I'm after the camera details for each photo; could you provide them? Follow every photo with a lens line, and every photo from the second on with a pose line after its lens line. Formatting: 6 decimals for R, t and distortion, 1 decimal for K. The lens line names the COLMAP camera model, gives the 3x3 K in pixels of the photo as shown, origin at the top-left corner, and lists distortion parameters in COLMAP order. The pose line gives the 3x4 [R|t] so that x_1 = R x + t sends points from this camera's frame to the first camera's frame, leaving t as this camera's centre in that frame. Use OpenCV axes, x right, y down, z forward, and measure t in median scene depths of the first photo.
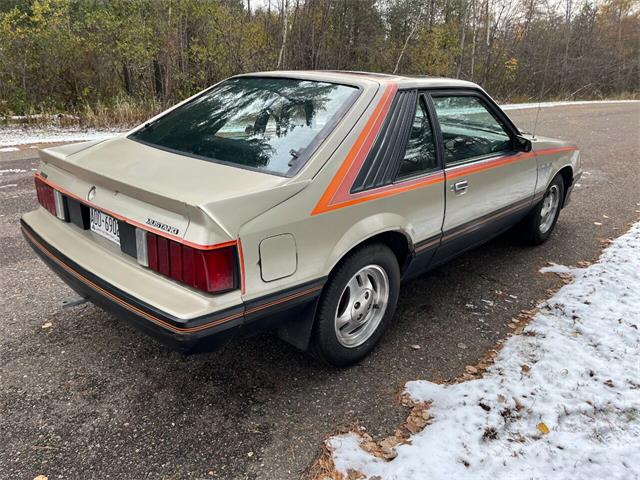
lens RADIAL K [[486.0, 0, 320.0], [0, 486.0, 240.0], [0, 0, 1]] dist [0.078978, -0.120540]
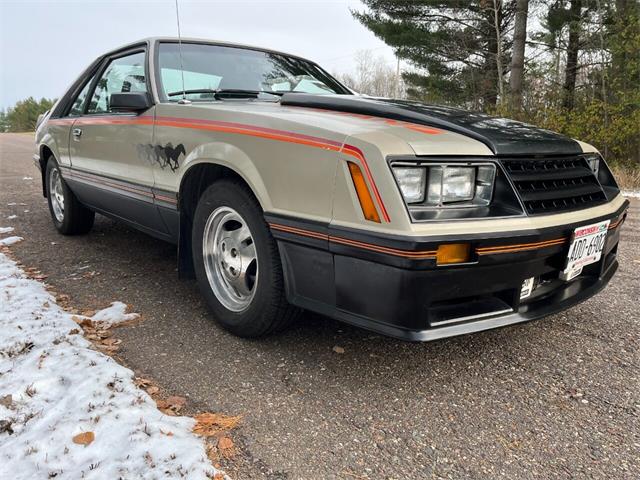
lens RADIAL K [[485.9, 0, 324.8], [0, 485.9, 238.2], [0, 0, 1]] dist [0.072887, -0.108270]
pose [[-0.114259, 0.162064, -0.980143, 1.634668], [-0.351216, 0.916302, 0.192451, -0.363375], [0.929297, 0.366231, -0.047776, 1.987425]]
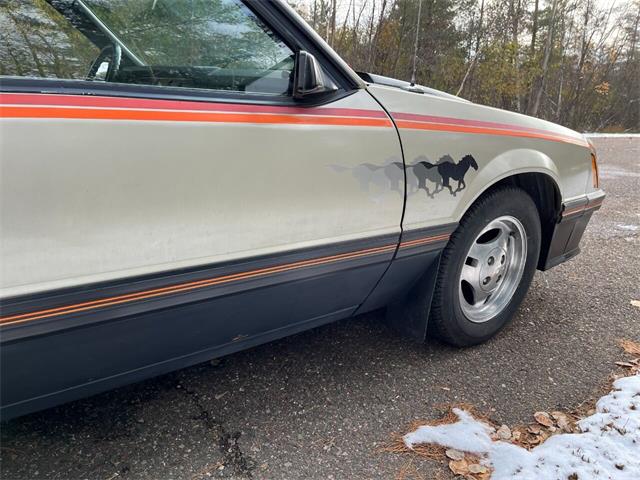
lens RADIAL K [[488.4, 0, 325.4], [0, 488.4, 243.2], [0, 0, 1]] dist [0.066524, -0.094048]
pose [[0.985985, 0.070660, -0.151130, 0.689166], [-0.078302, 0.995904, -0.045219, -0.098277], [0.147316, 0.056419, 0.987479, 0.977129]]
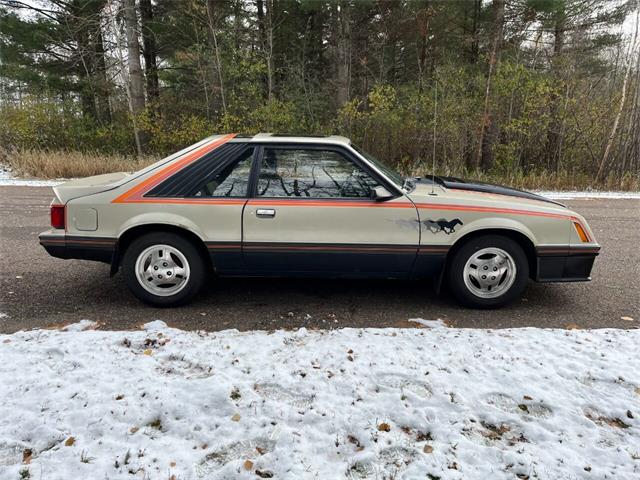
lens RADIAL K [[486.0, 0, 320.0], [0, 486.0, 240.0], [0, 0, 1]] dist [0.078978, -0.120540]
pose [[0.701186, 0.133423, -0.700383, 1.605146], [-0.231120, 0.971825, -0.046253, -0.008859], [0.674478, 0.194304, 0.712267, 0.179799]]
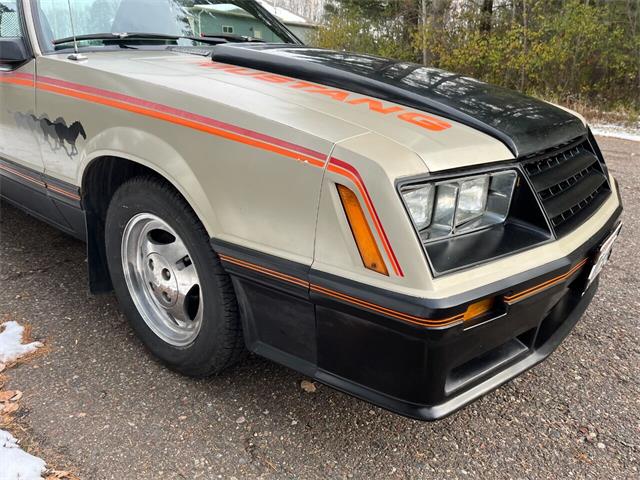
lens RADIAL K [[486.0, 0, 320.0], [0, 486.0, 240.0], [0, 0, 1]] dist [0.078978, -0.120540]
pose [[0.044207, 0.316250, -0.947645, 1.440394], [-0.359311, 0.890130, 0.280294, -0.414329], [0.932170, 0.328109, 0.152982, 1.887811]]
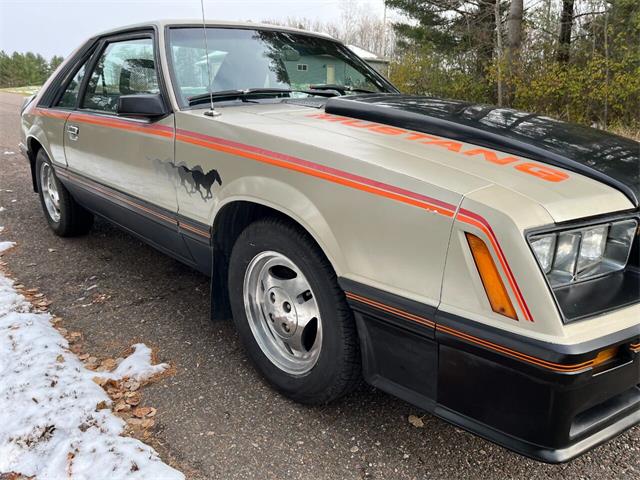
lens RADIAL K [[485.5, 0, 320.7], [0, 485.5, 236.2], [0, 0, 1]] dist [0.072731, -0.112501]
pose [[-0.089384, 0.250750, -0.963917, 1.482384], [-0.341804, 0.901294, 0.266155, -0.417221], [0.935511, 0.353261, 0.005146, 1.820461]]
